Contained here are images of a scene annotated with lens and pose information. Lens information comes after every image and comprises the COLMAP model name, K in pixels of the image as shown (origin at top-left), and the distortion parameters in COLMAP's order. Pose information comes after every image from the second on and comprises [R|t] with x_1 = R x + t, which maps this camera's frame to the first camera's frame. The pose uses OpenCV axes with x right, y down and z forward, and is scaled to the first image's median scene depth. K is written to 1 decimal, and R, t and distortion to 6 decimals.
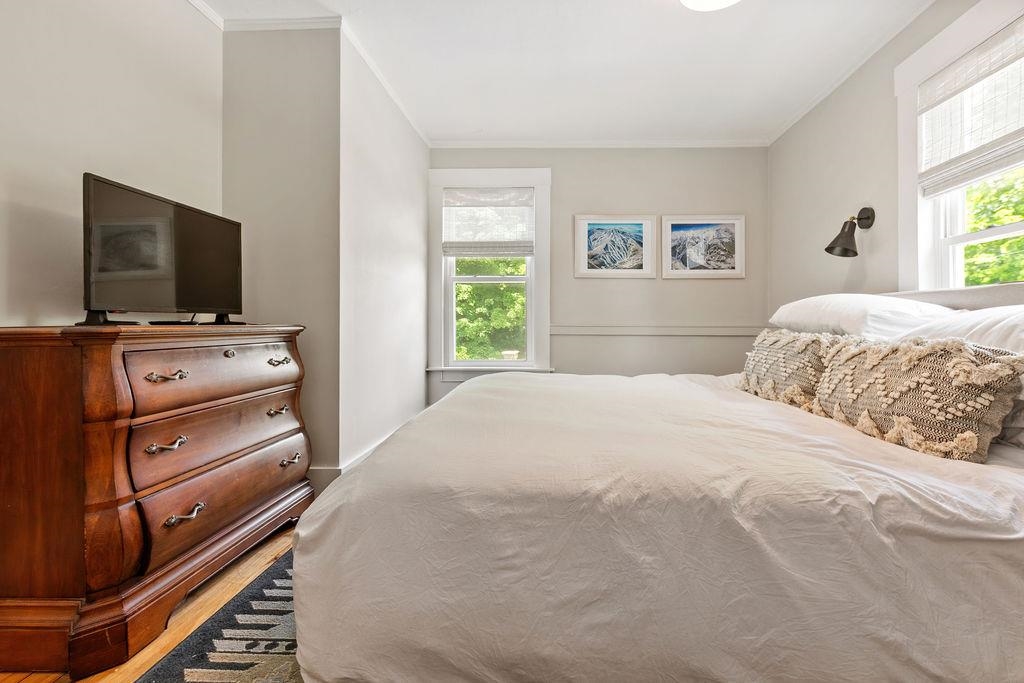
lens RADIAL K [[470.3, 0, 524.0], [0, 470.3, 320.2], [0, 0, 1]] dist [0.015172, -0.005850]
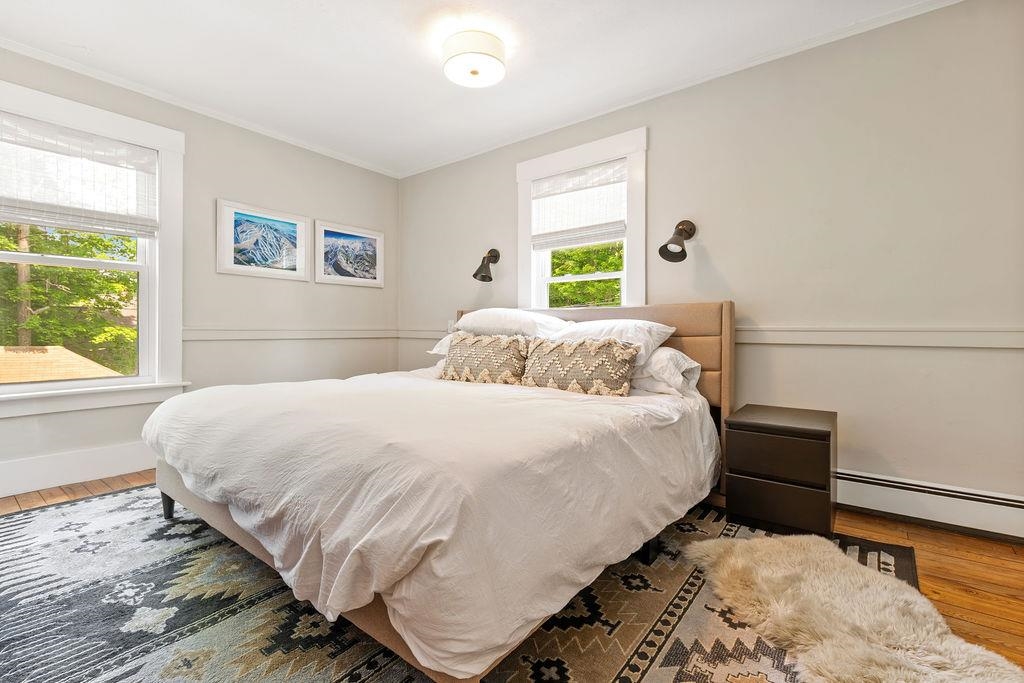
lens RADIAL K [[470.3, 0, 516.8], [0, 470.3, 326.5], [0, 0, 1]] dist [0.015172, -0.005850]
pose [[0.570635, 0.002671, 0.821199, -0.293147], [-0.011074, 0.999929, 0.004443, -0.003020], [-0.821129, -0.011629, 0.570624, 0.070051]]
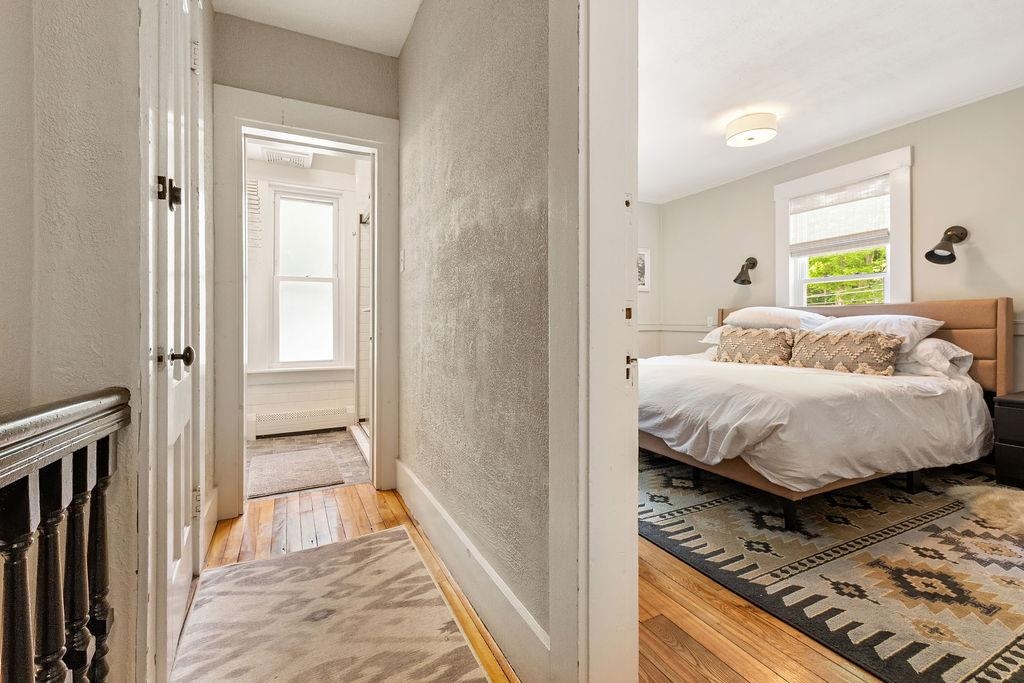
lens RADIAL K [[470.3, 0, 508.6], [0, 470.3, 322.2], [0, 0, 1]] dist [0.015172, -0.005850]
pose [[0.870096, -0.006771, 0.492836, -0.635344], [0.001726, 0.999941, 0.010691, -0.009753], [-0.492879, -0.008452, 0.870057, -0.064317]]
